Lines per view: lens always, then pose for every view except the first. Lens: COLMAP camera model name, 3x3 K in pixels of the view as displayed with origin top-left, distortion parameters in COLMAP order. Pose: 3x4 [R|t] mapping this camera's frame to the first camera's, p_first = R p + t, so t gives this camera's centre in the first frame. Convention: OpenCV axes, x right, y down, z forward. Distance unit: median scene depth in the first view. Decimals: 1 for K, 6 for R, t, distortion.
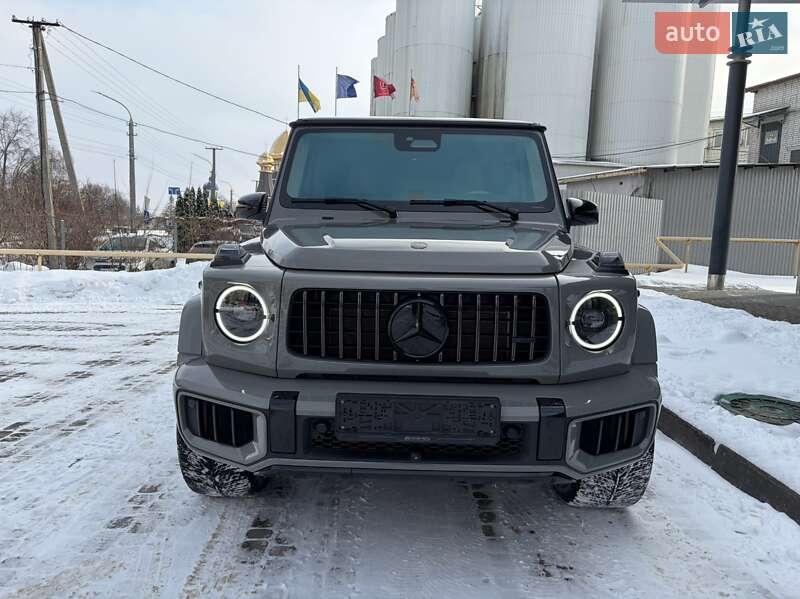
lens RADIAL K [[602.1, 0, 400.5], [0, 602.1, 299.6], [0, 0, 1]] dist [0.060798, -0.063652]
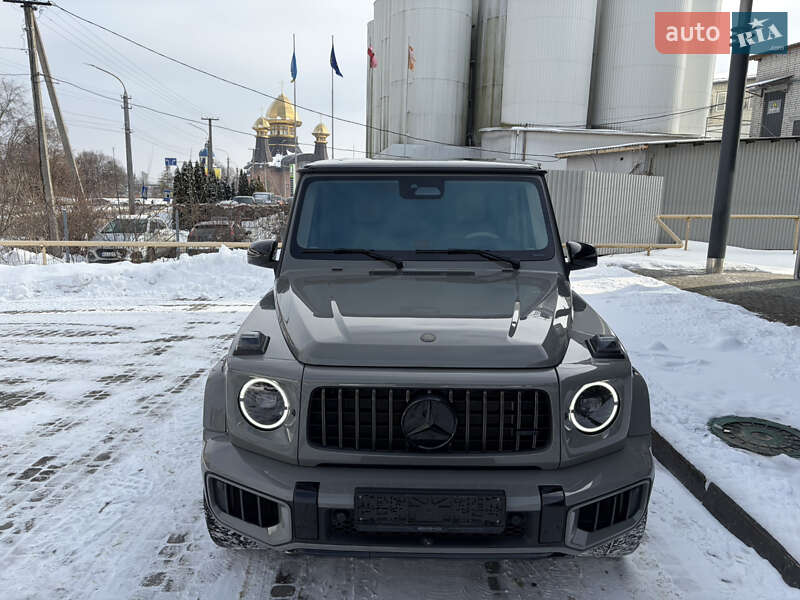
lens RADIAL K [[602.1, 0, 399.3], [0, 602.1, 298.3], [0, 0, 1]] dist [0.060798, -0.063652]
pose [[0.999924, -0.012198, -0.001932, -0.010022], [0.012288, 0.998291, 0.057127, -0.124304], [0.001232, -0.057146, 0.998365, -0.035121]]
